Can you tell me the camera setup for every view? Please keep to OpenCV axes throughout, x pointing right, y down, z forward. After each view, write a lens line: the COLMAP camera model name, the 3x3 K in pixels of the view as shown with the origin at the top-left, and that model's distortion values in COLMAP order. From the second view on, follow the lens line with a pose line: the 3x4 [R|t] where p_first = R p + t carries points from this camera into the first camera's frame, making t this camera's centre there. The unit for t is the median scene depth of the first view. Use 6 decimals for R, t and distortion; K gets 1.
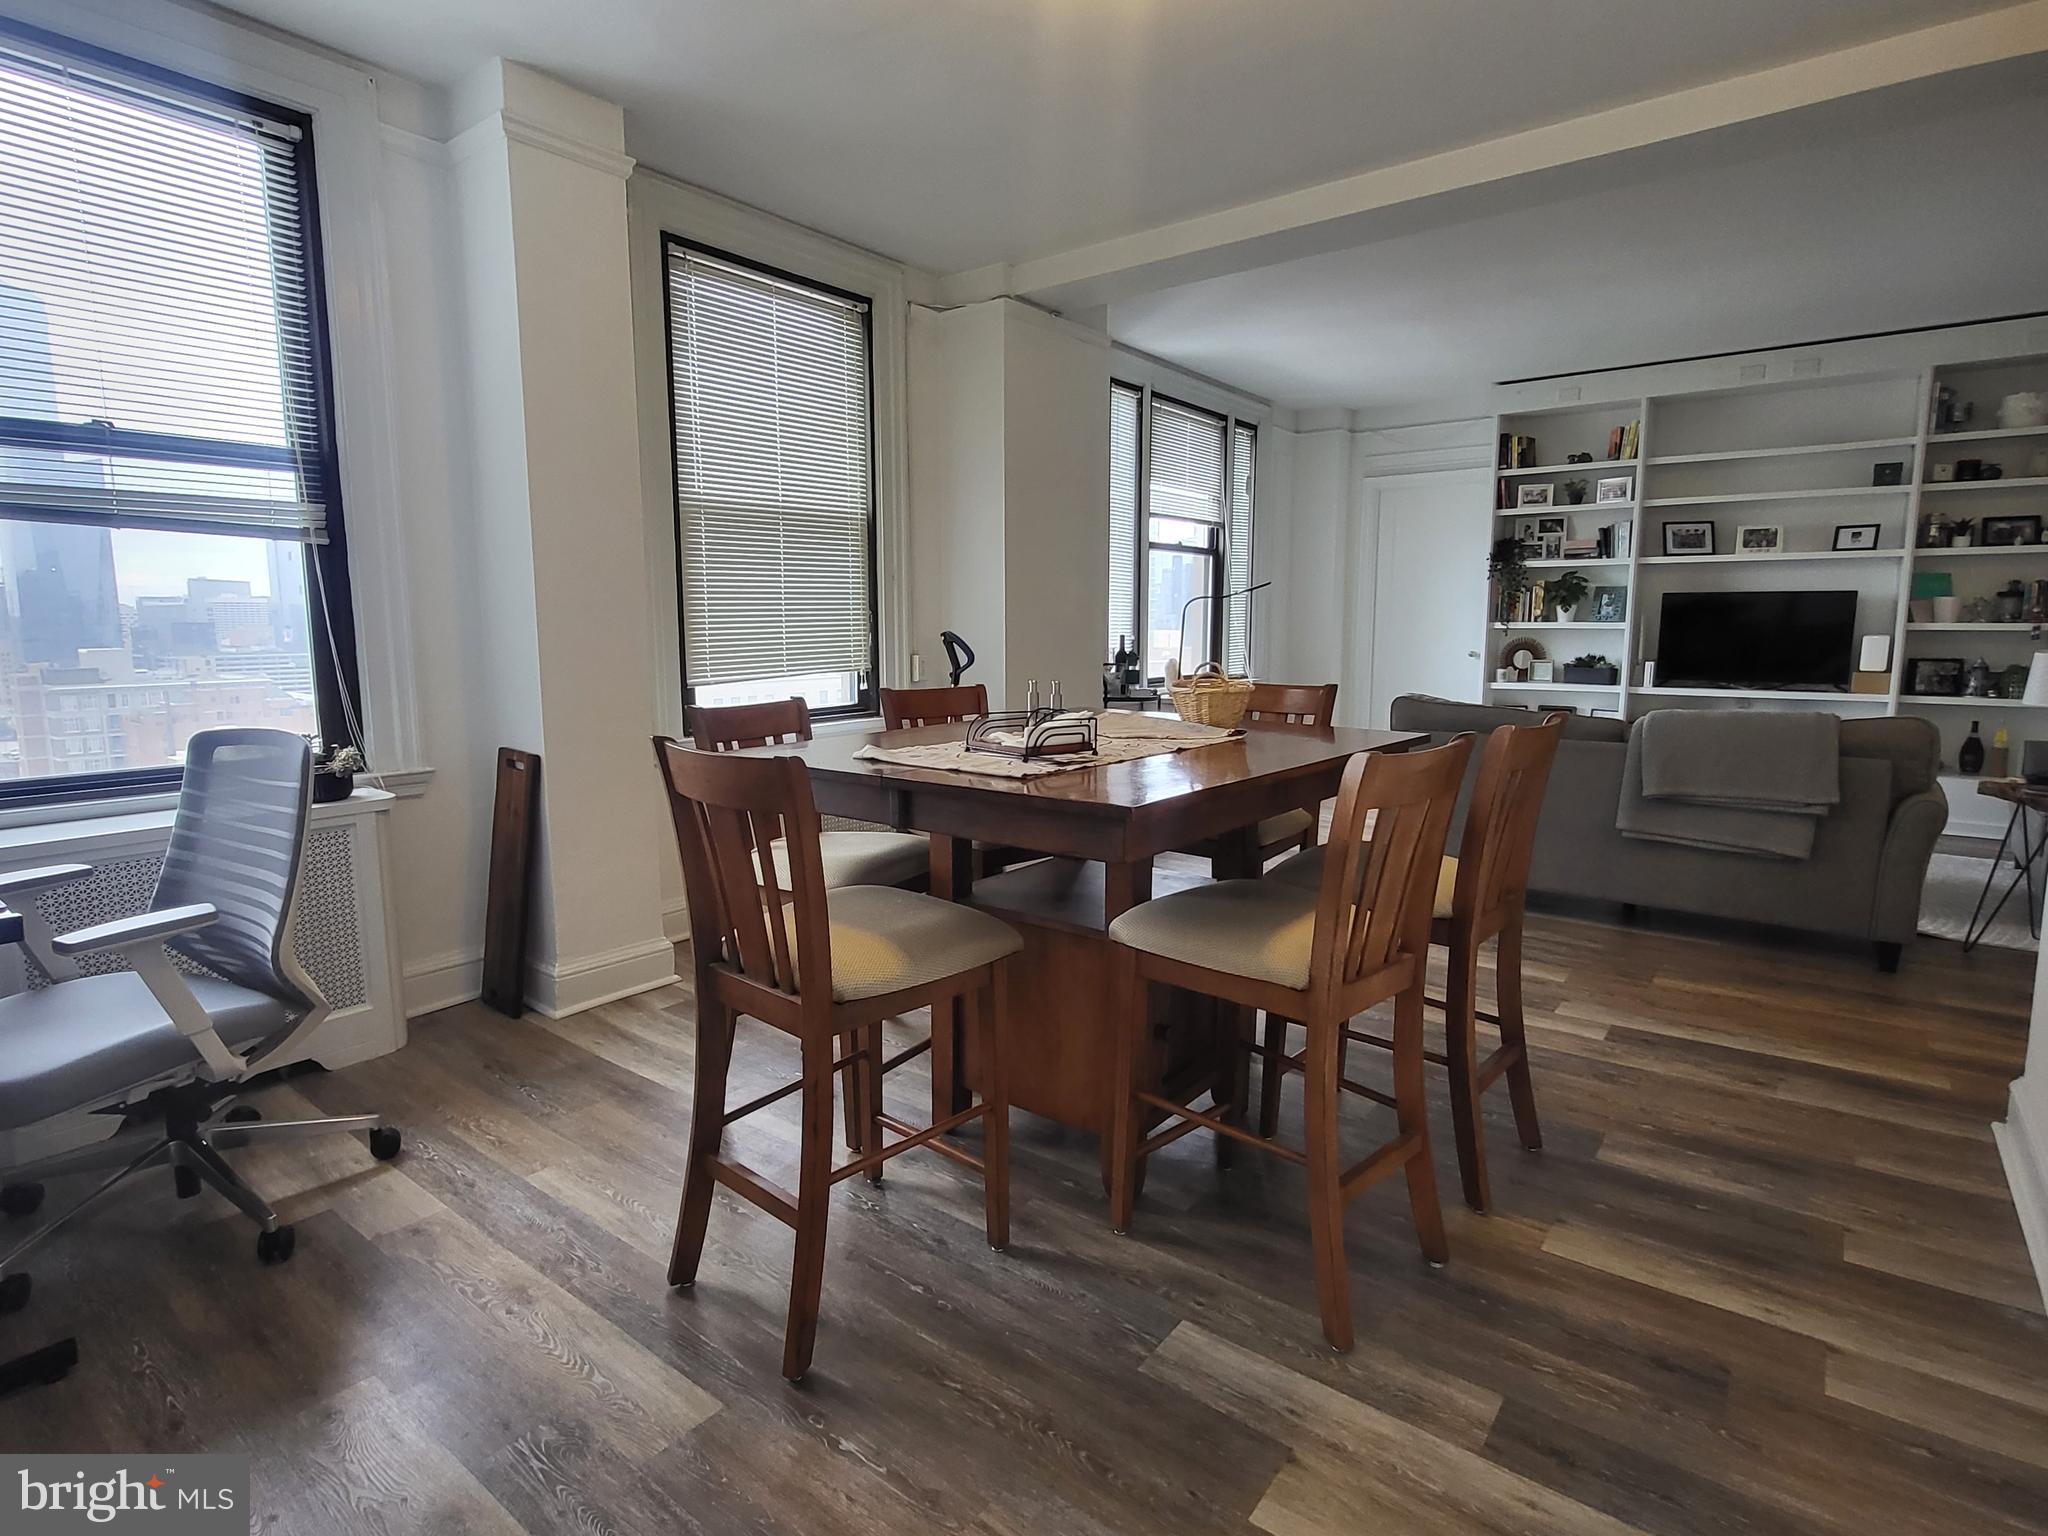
lens RADIAL K [[1023.1, 0, 1021.8], [0, 1023.1, 751.8], [0, 0, 1]] dist [-0.004049, -0.000070]
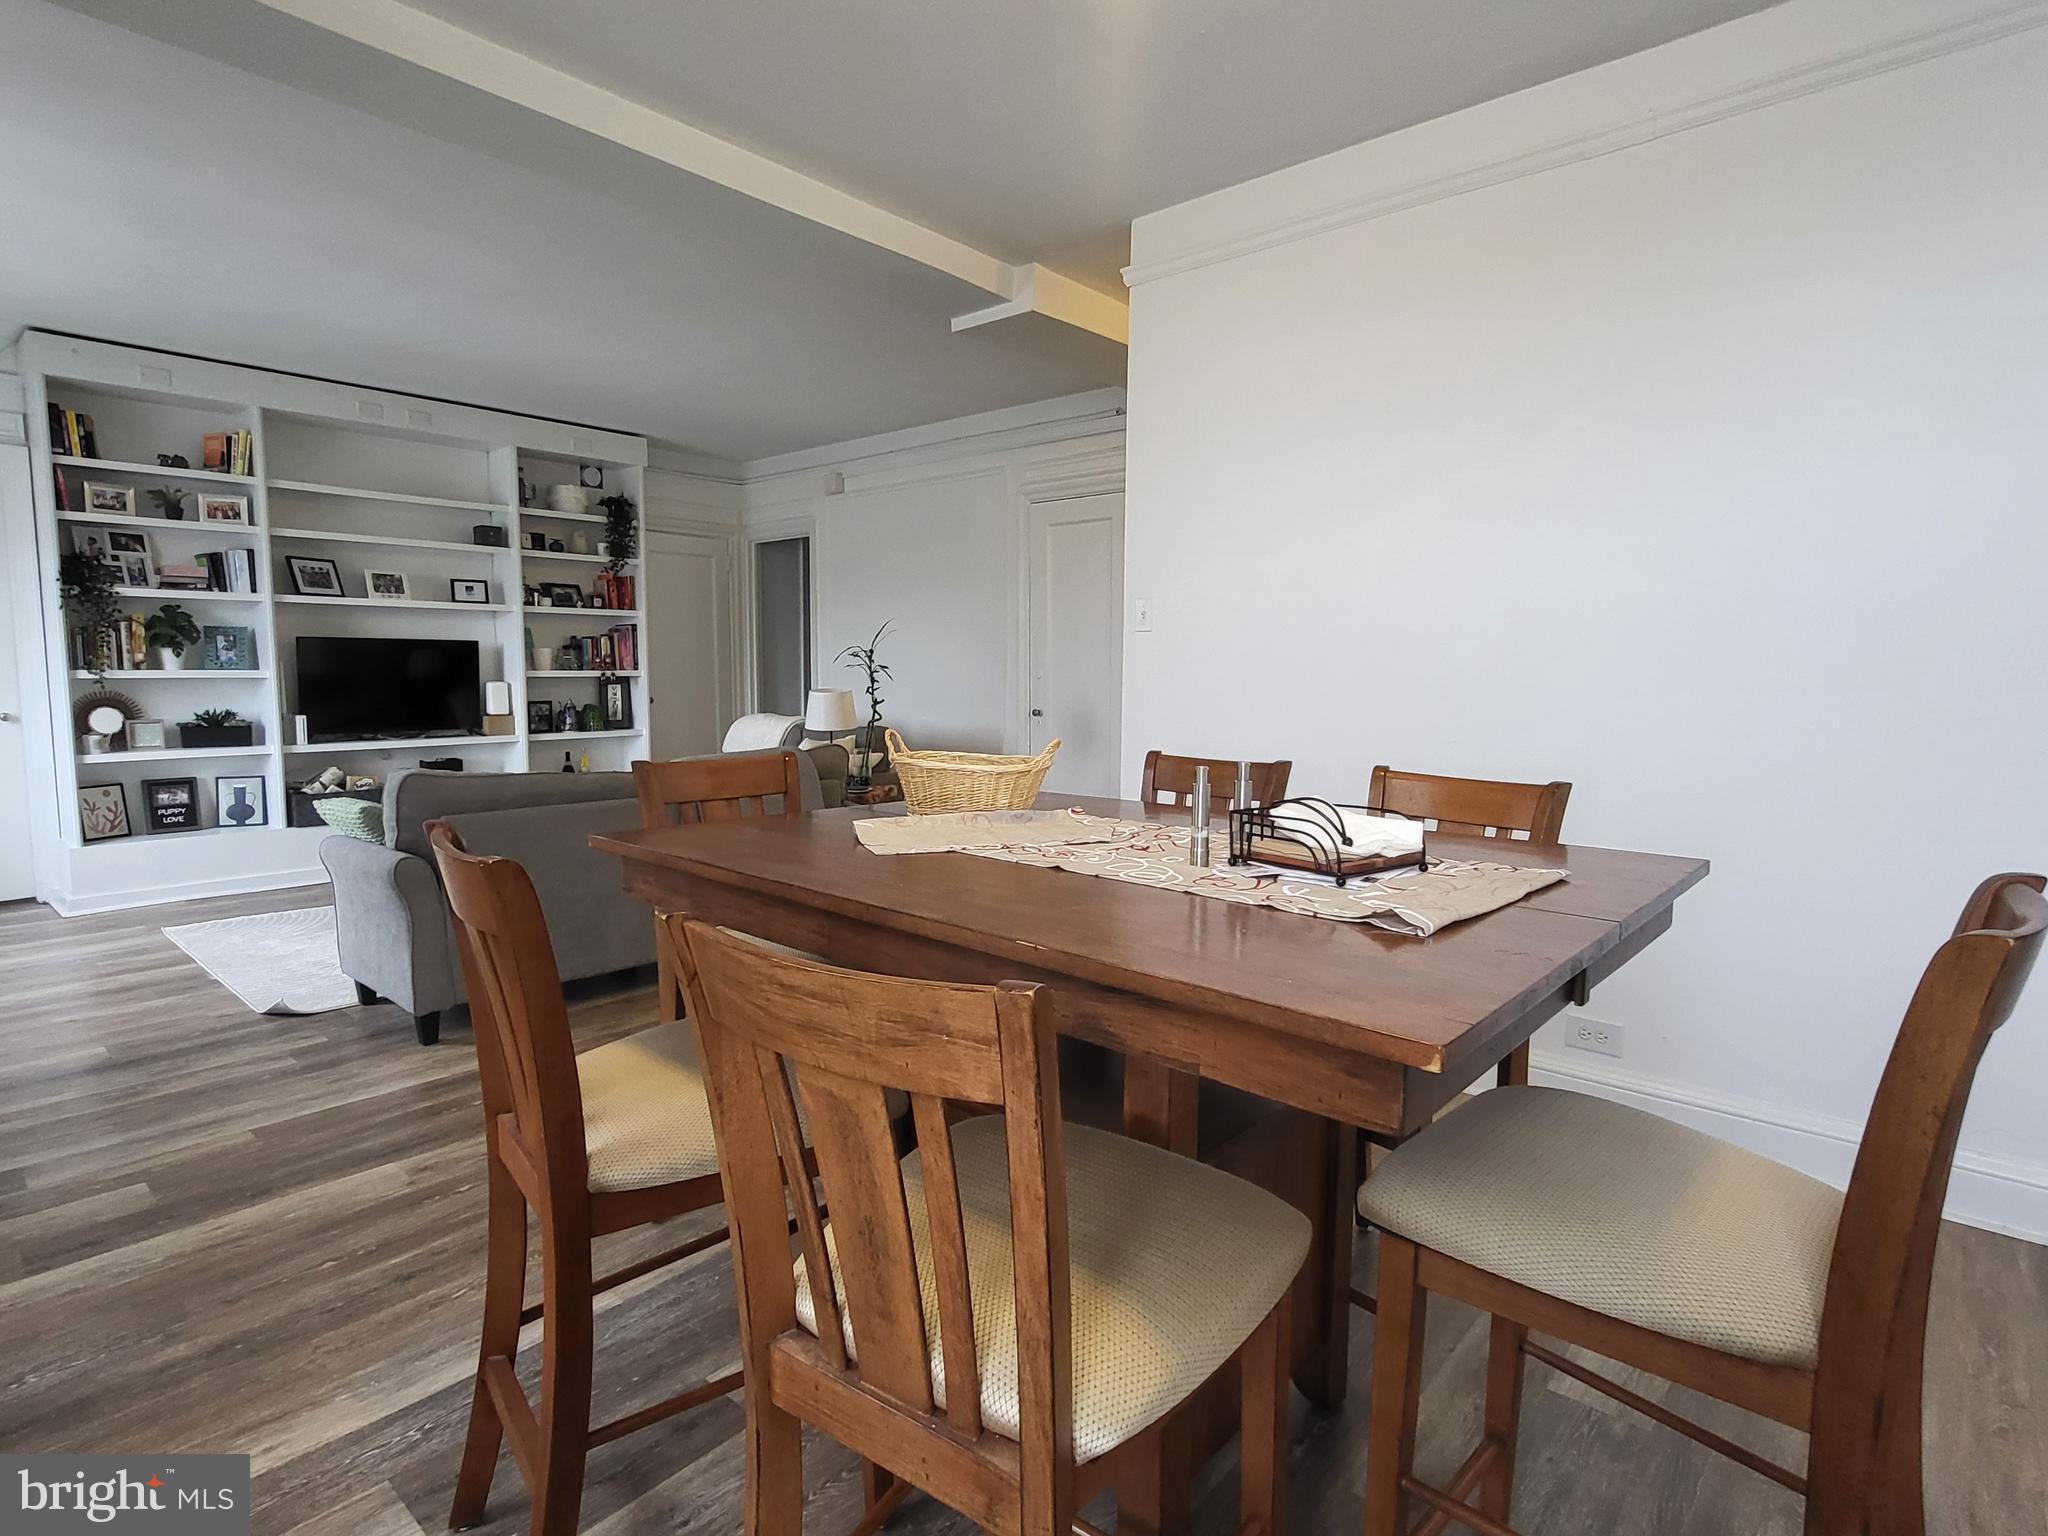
lens RADIAL K [[1078.4, 0, 1017.5], [0, 1078.4, 771.9], [0, 0, 1]] dist [-0.002023, -0.003995]
pose [[0.062282, -0.094226, 0.993601, -0.252989], [0.123336, 0.988629, 0.086024, -0.043127], [-0.990409, 0.117189, 0.073196, 0.327264]]
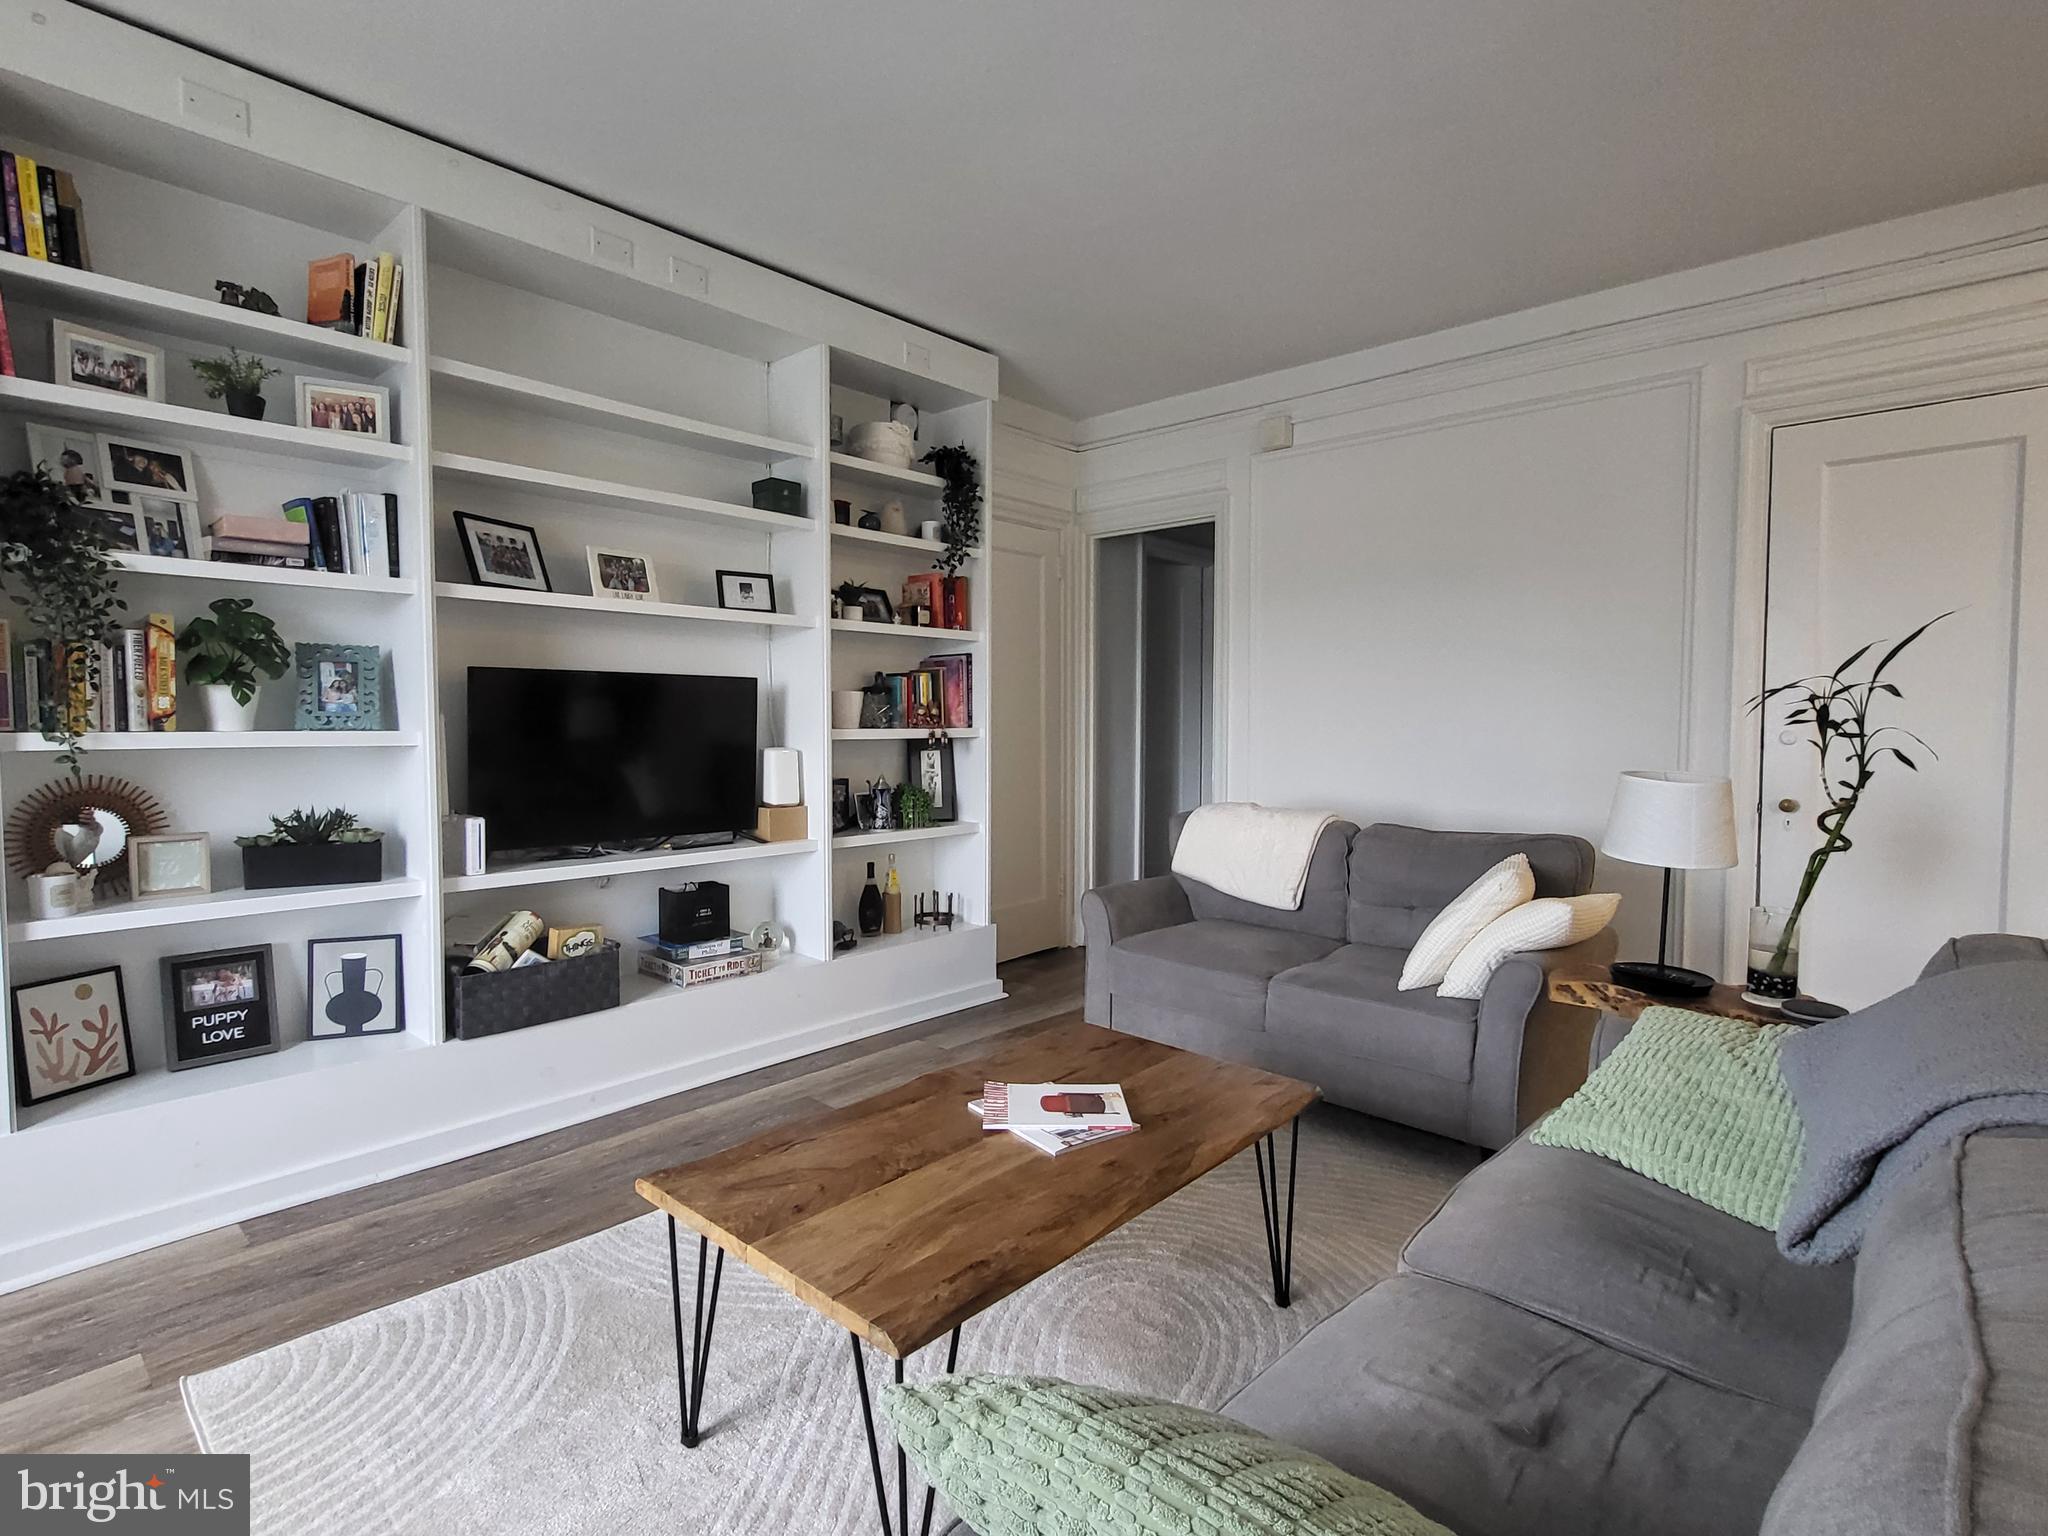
lens RADIAL K [[1023.1, 0, 1003.2], [0, 1023.1, 770.9], [0, 0, 1]] dist [-0.004049, -0.000070]
pose [[0.079626, -0.048051, 0.995666, 0.184937], [0.123673, 0.991597, 0.037964, -0.094441], [-0.989123, 0.120114, 0.084900, 0.712436]]
